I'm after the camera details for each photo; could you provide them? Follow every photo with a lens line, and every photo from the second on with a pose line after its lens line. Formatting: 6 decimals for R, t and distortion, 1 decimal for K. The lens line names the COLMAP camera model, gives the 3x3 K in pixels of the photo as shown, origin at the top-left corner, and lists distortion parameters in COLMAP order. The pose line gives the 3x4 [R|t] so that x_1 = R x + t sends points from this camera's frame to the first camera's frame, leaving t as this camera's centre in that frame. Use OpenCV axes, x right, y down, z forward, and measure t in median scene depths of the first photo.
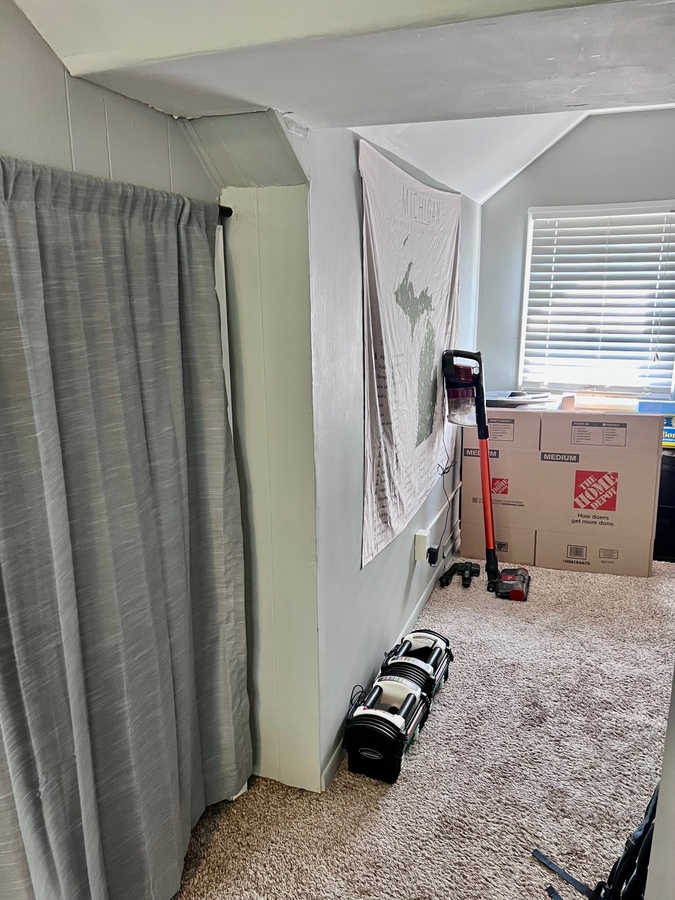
lens RADIAL K [[676.7, 0, 337.5], [0, 676.7, 450.0], [0, 0, 1]] dist [0.053999, -0.066135]
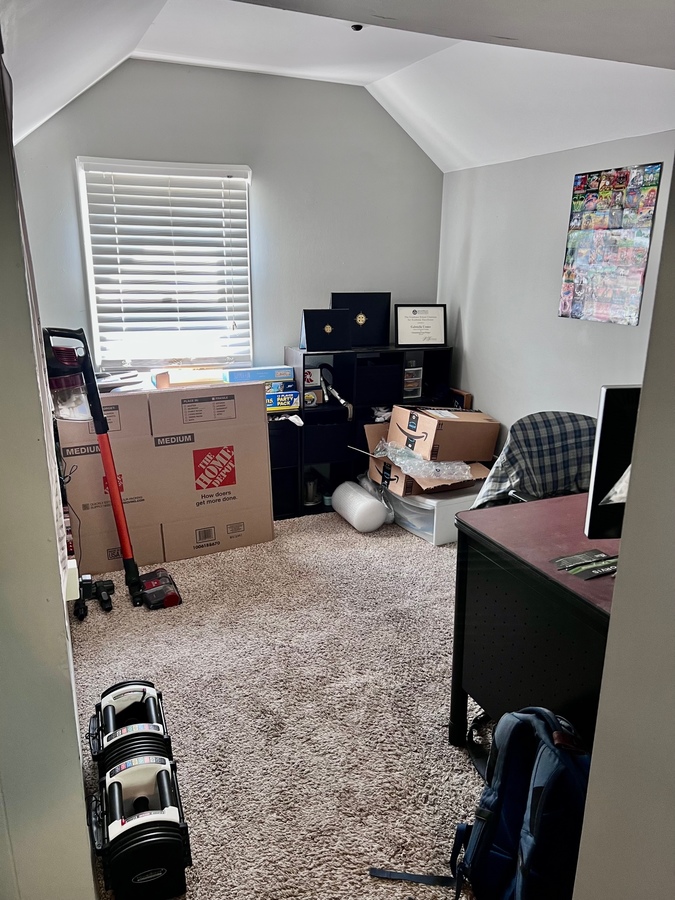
lens RADIAL K [[676.7, 0, 337.5], [0, 676.7, 450.0], [0, 0, 1]] dist [0.053999, -0.066135]
pose [[0.718560, -0.177305, 0.672483, -0.135242], [0.150973, 0.983665, 0.098034, -0.032490], [-0.678880, 0.031083, 0.733591, 0.180299]]
